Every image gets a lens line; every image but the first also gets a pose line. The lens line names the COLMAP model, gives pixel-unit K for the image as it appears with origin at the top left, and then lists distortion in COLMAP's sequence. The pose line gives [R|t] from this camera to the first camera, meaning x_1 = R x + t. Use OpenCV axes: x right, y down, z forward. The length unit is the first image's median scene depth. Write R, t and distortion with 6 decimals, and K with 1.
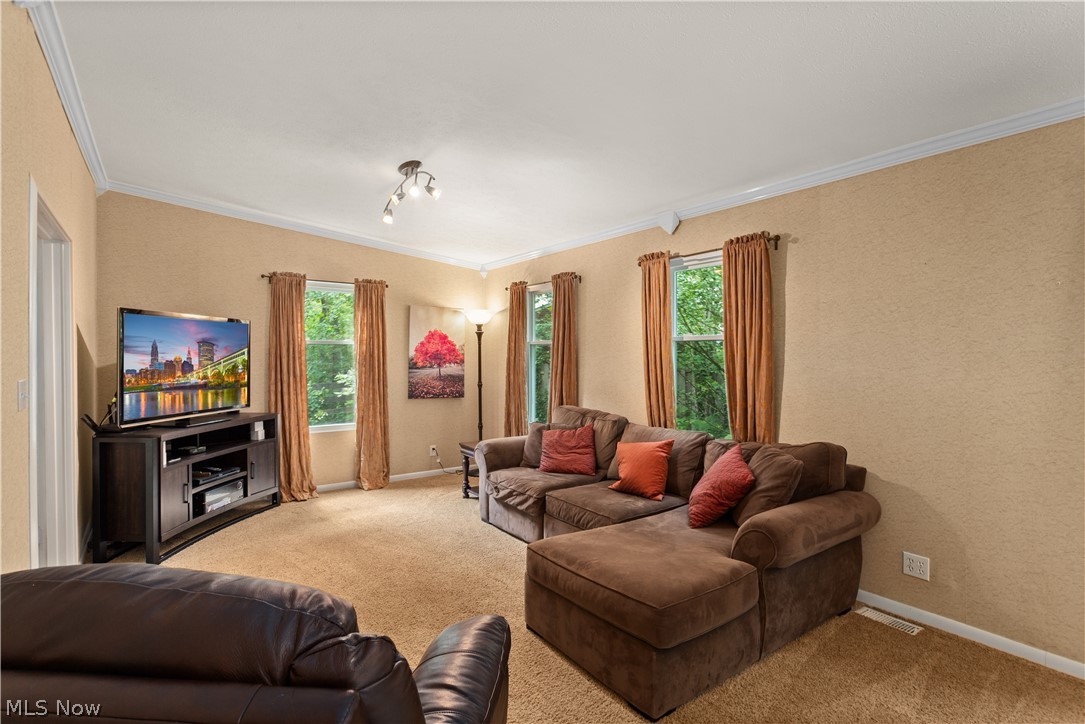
lens RADIAL K [[527.1, 0, 542.5], [0, 527.1, 362.0], [0, 0, 1]] dist [-0.018068, -0.000274]
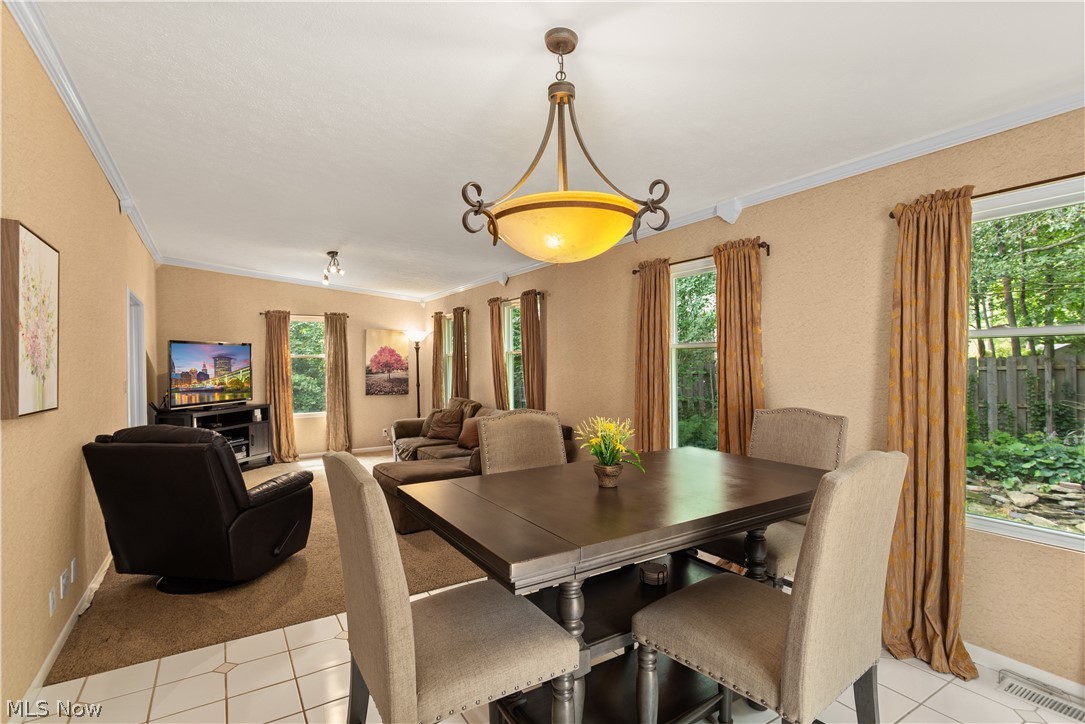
lens RADIAL K [[523.8, 0, 542.5], [0, 523.8, 362.0], [0, 0, 1]] dist [-0.015776, 0.000028]
pose [[0.997619, -0.011994, -0.067919, 0.367917], [0.011300, 0.999880, -0.010598, 0.000938], [0.068038, 0.009806, 0.997635, -0.433671]]
